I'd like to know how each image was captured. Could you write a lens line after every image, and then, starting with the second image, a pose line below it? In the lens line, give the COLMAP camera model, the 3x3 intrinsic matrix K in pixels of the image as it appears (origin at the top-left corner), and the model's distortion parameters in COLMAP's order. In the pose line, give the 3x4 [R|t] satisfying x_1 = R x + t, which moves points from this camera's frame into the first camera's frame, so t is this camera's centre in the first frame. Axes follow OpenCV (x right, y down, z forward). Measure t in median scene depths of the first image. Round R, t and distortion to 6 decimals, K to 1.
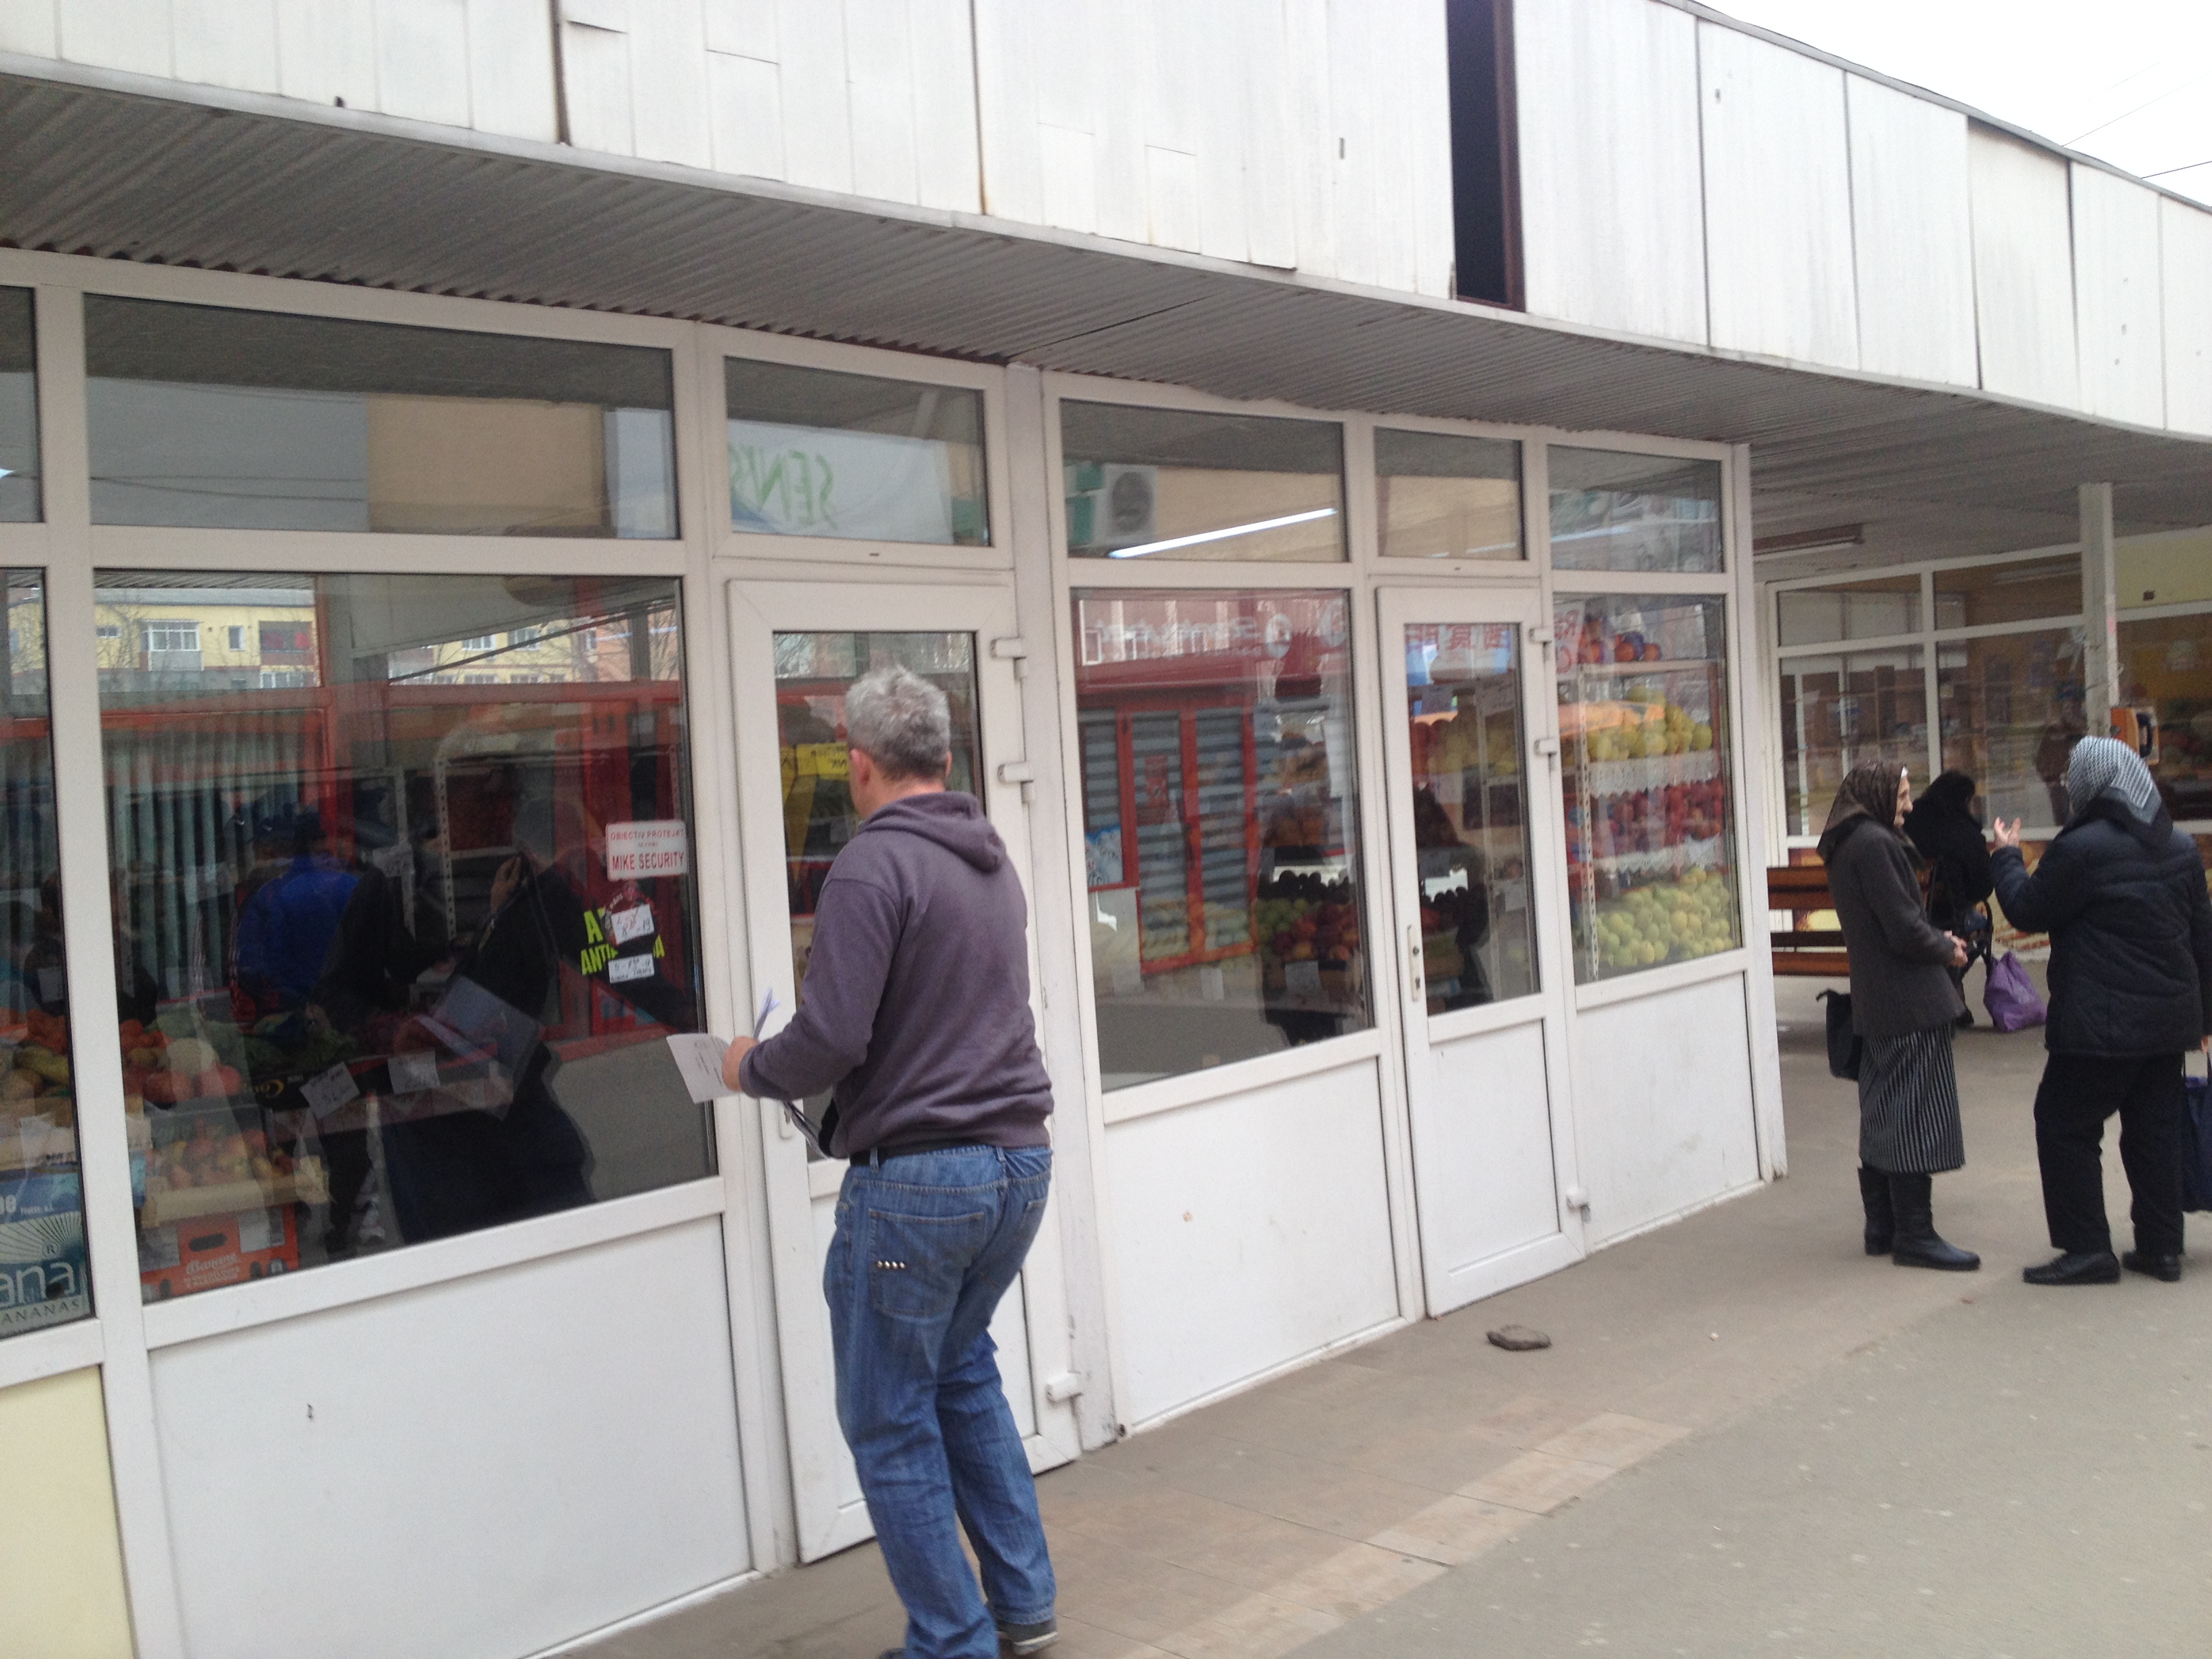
lens RADIAL K [[2250.0, 0, 1105.9], [0, 2250.0, 683.6], [0, 0, 1]] dist [0.099464, -0.017741]
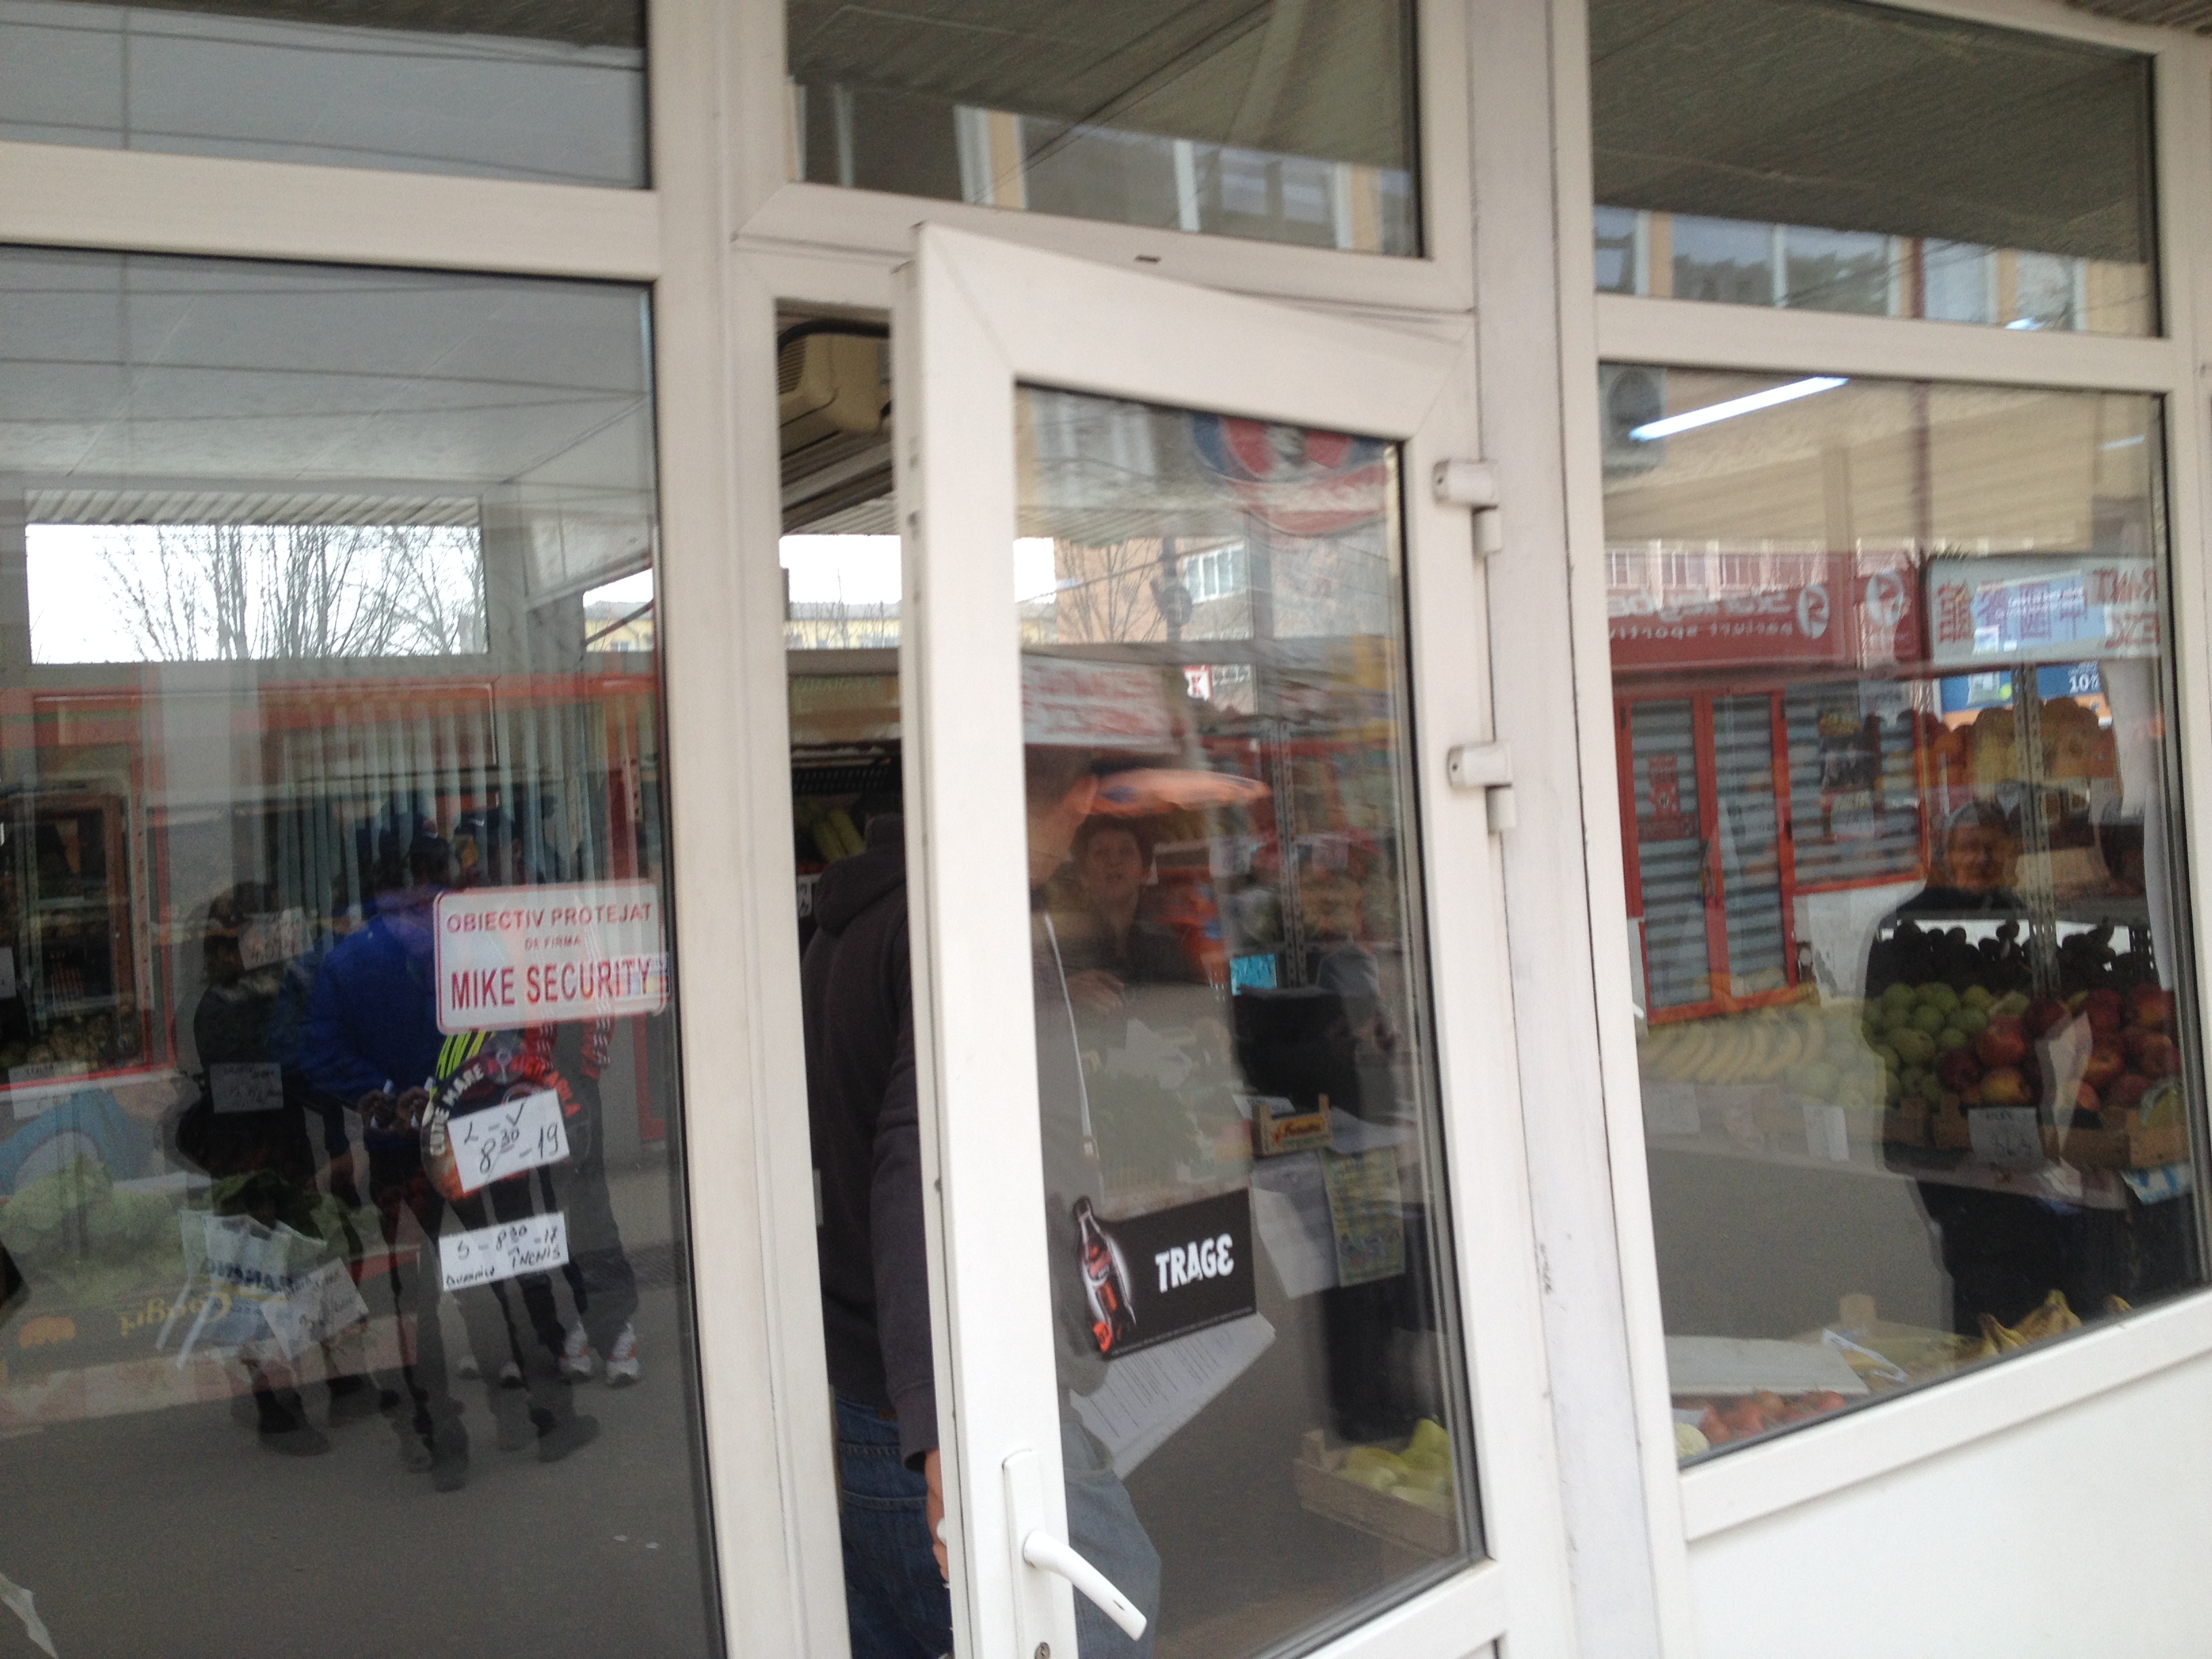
lens RADIAL K [[2327.1, 0, 1109.0], [0, 2327.1, 803.1], [0, 0, 1]] dist [0.008794, -0.230504]
pose [[0.978758, -0.000771, -0.205018, -0.017437], [0.010707, 0.998821, 0.047357, 0.024061], [0.204740, -0.048547, 0.977612, 0.532836]]
